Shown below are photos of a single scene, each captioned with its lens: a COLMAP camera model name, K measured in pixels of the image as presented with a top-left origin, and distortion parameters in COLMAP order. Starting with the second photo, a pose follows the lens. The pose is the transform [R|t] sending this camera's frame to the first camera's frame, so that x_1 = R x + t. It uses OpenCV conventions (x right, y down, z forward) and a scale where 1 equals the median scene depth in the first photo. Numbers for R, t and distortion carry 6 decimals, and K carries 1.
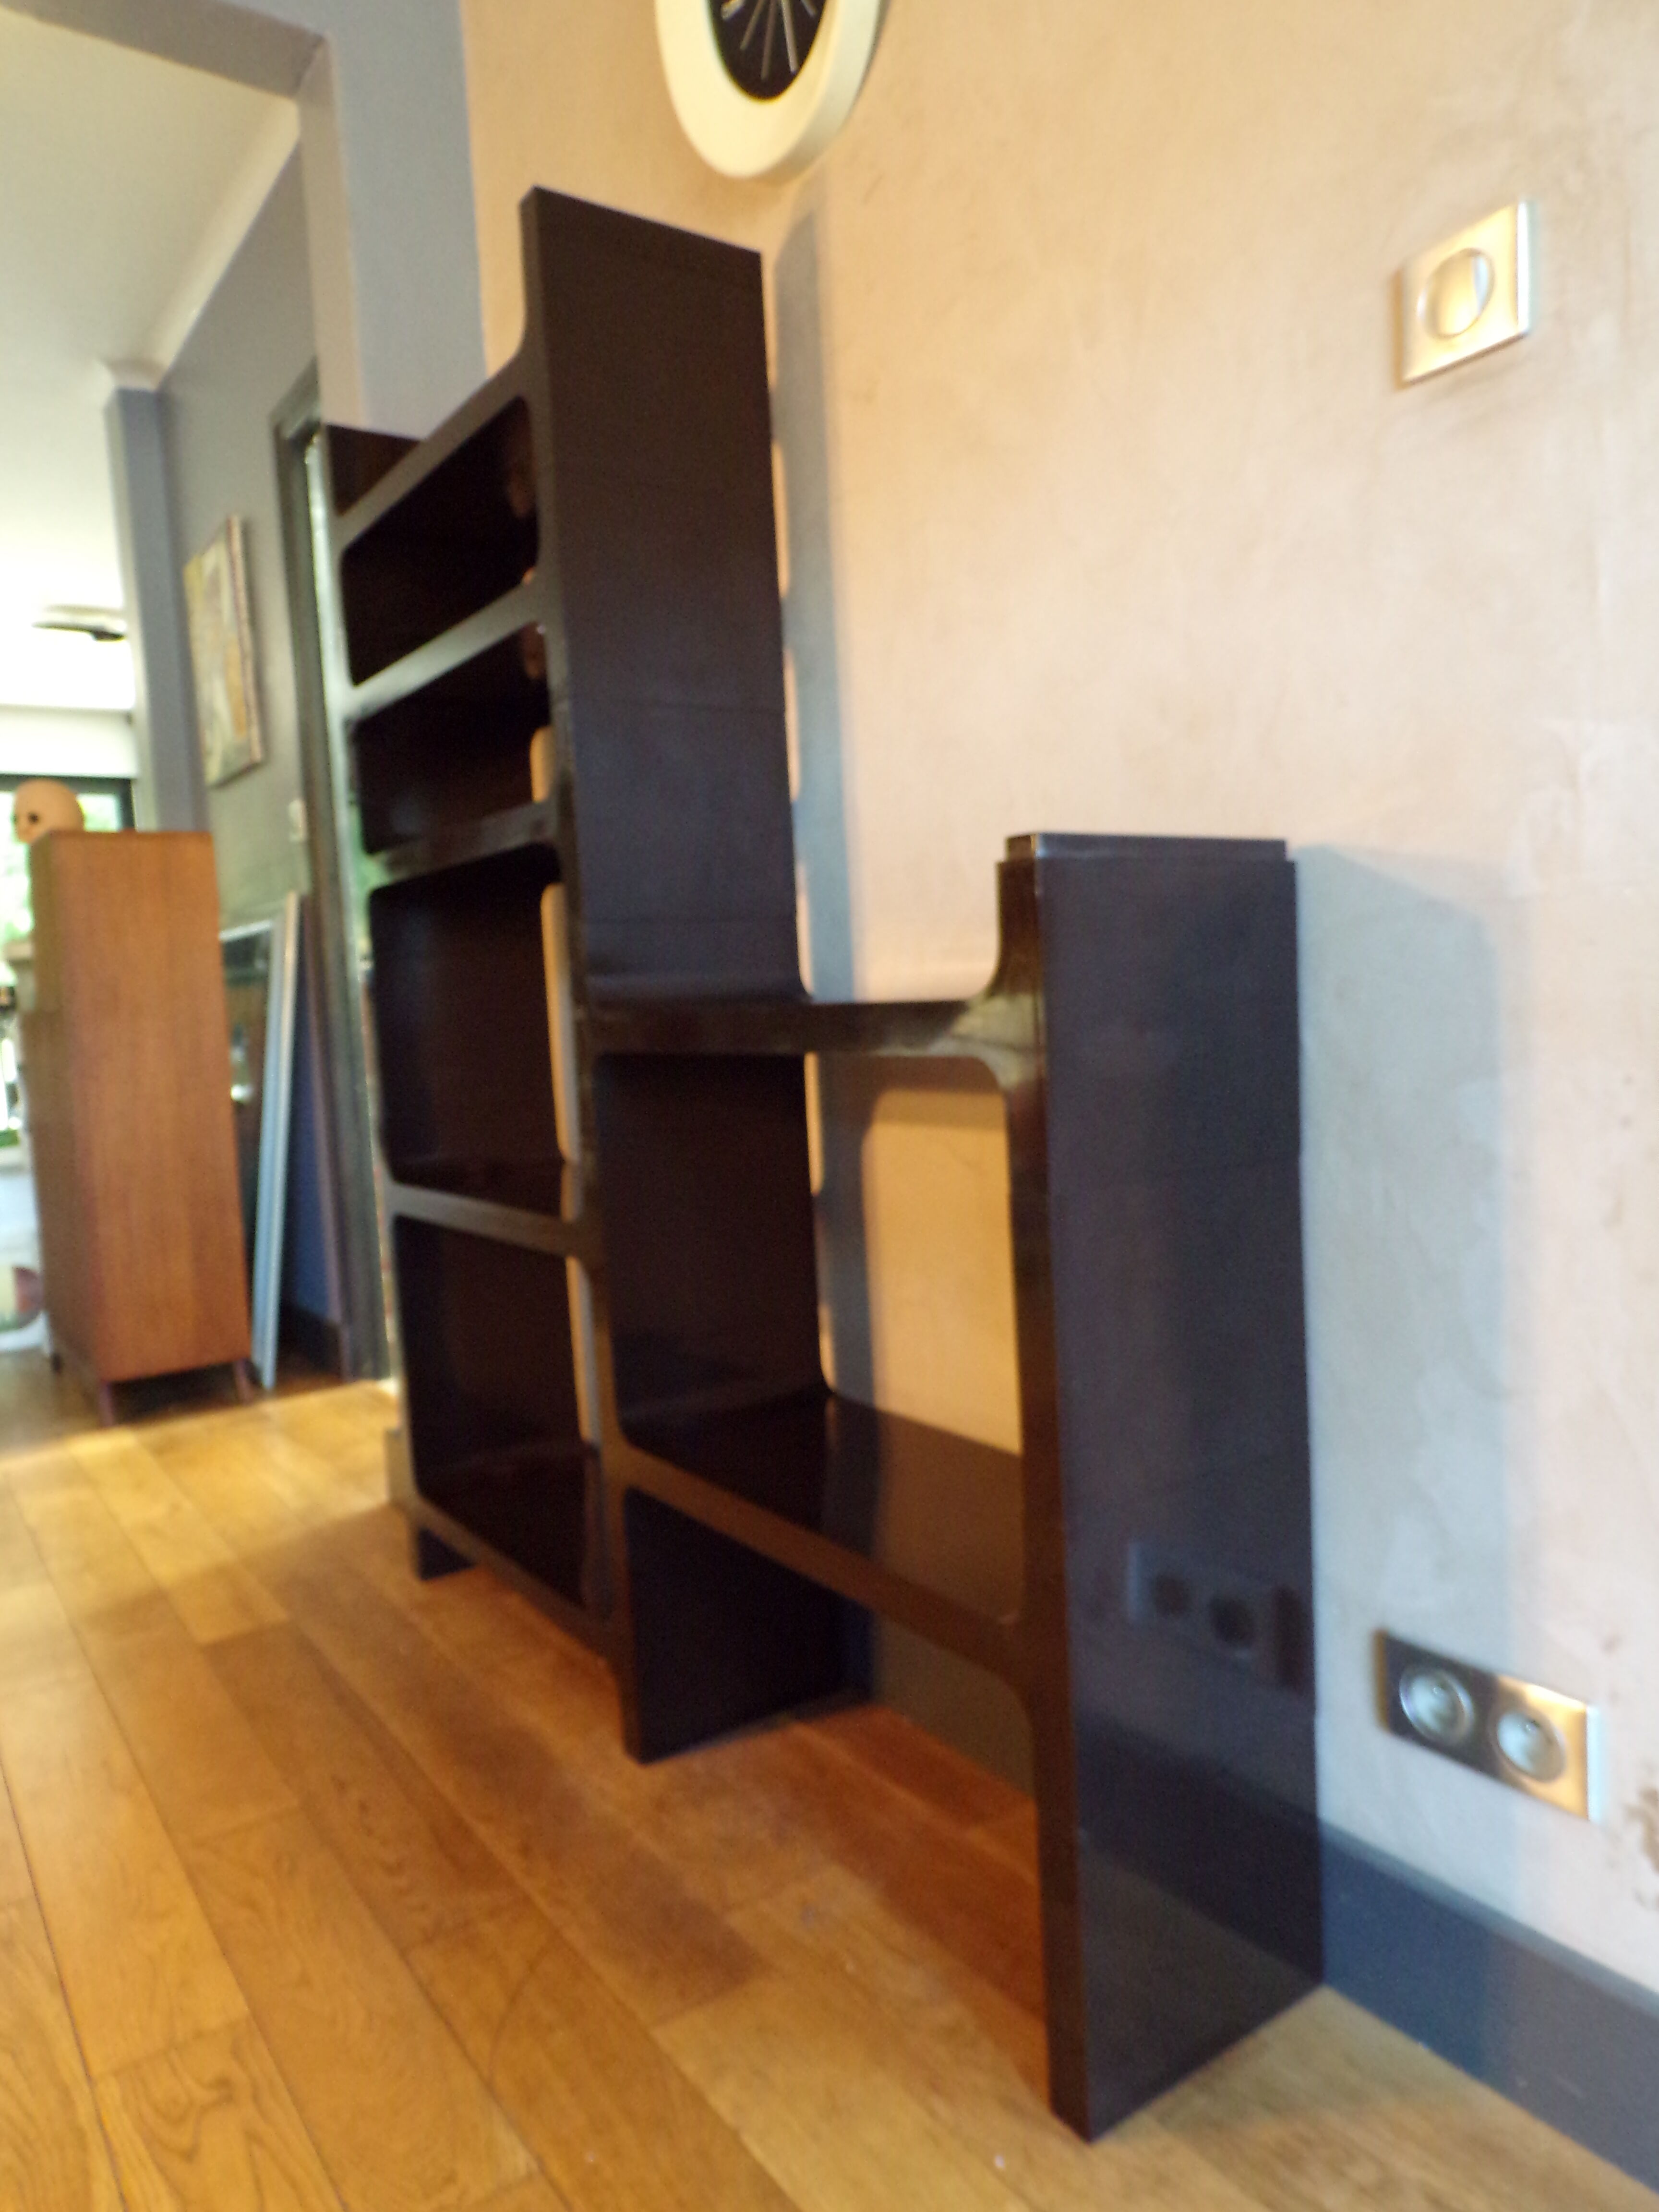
lens RADIAL K [[1487.8, 0, 836.5], [0, 1487.8, 1110.3], [0, 0, 1]] dist [0.021453, -0.003284]
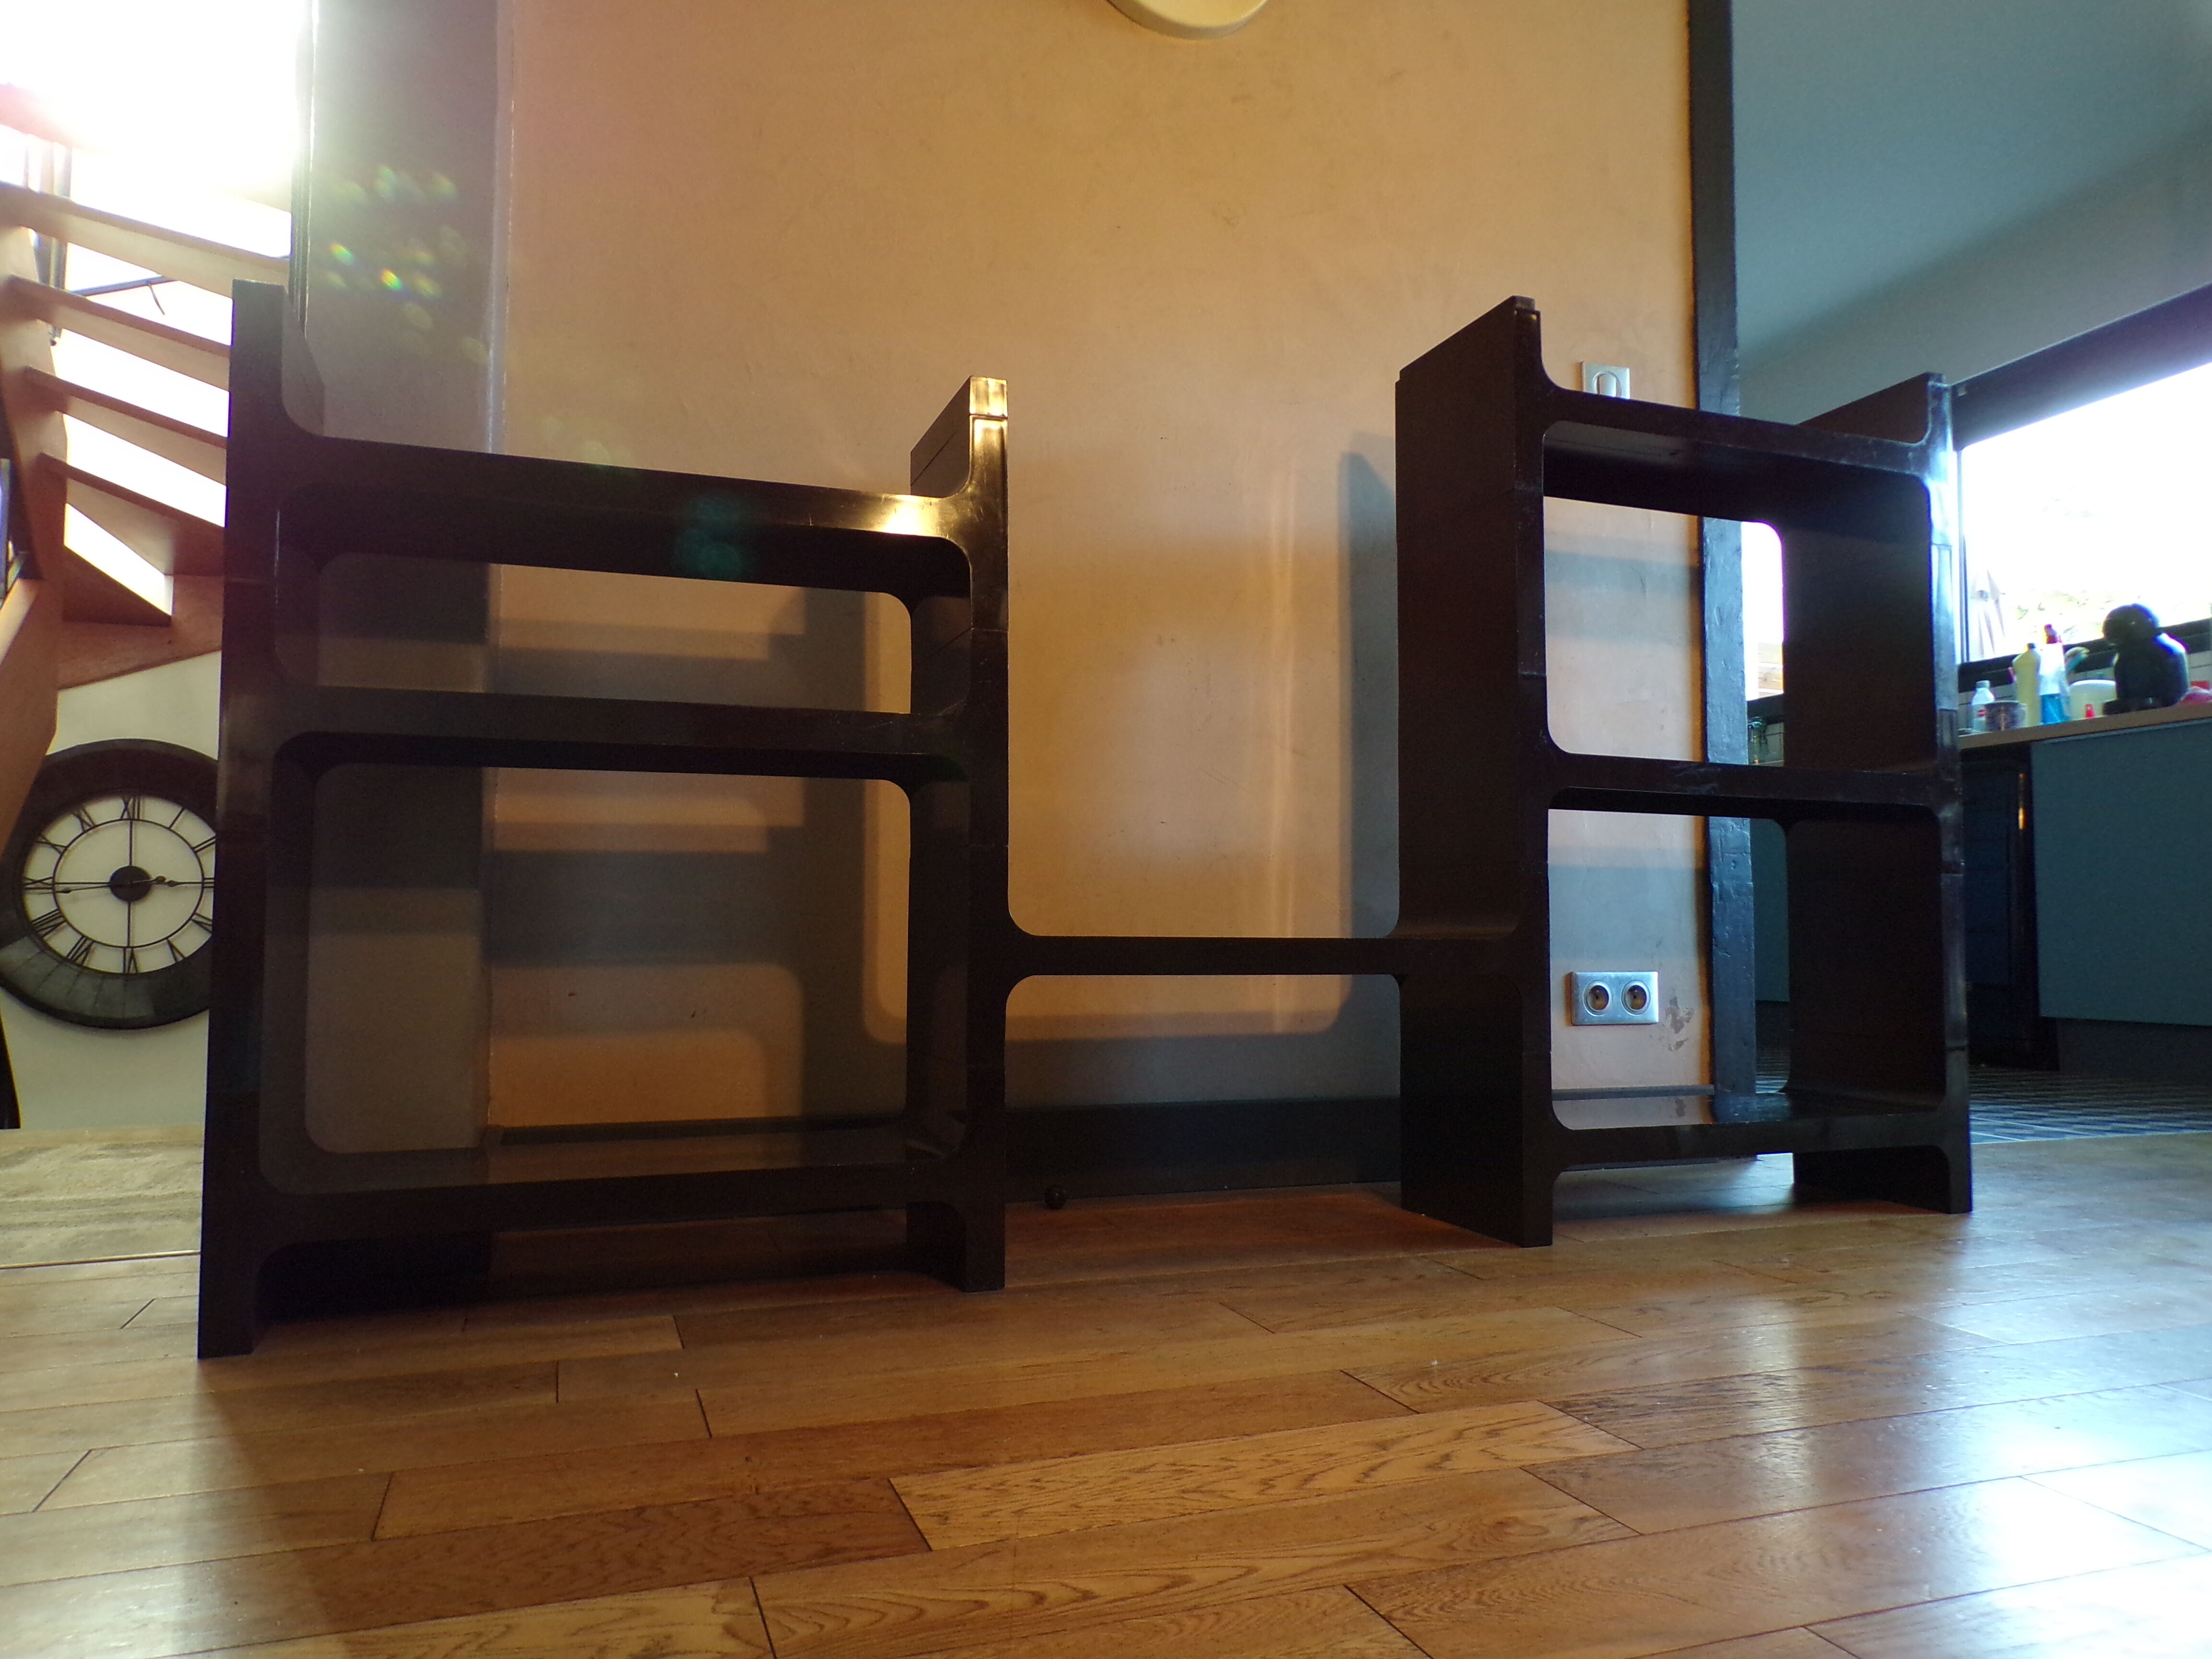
lens RADIAL K [[1501.1, 0, 1087.2], [0, 1501.1, 842.1], [0, 0, 1]] dist [0.015089, -0.002941]
pose [[0.256231, 0.114586, 0.959800, -1.403381], [0.058623, 0.989279, -0.133756, 0.315825], [-0.964836, 0.090539, 0.246767, 0.866961]]
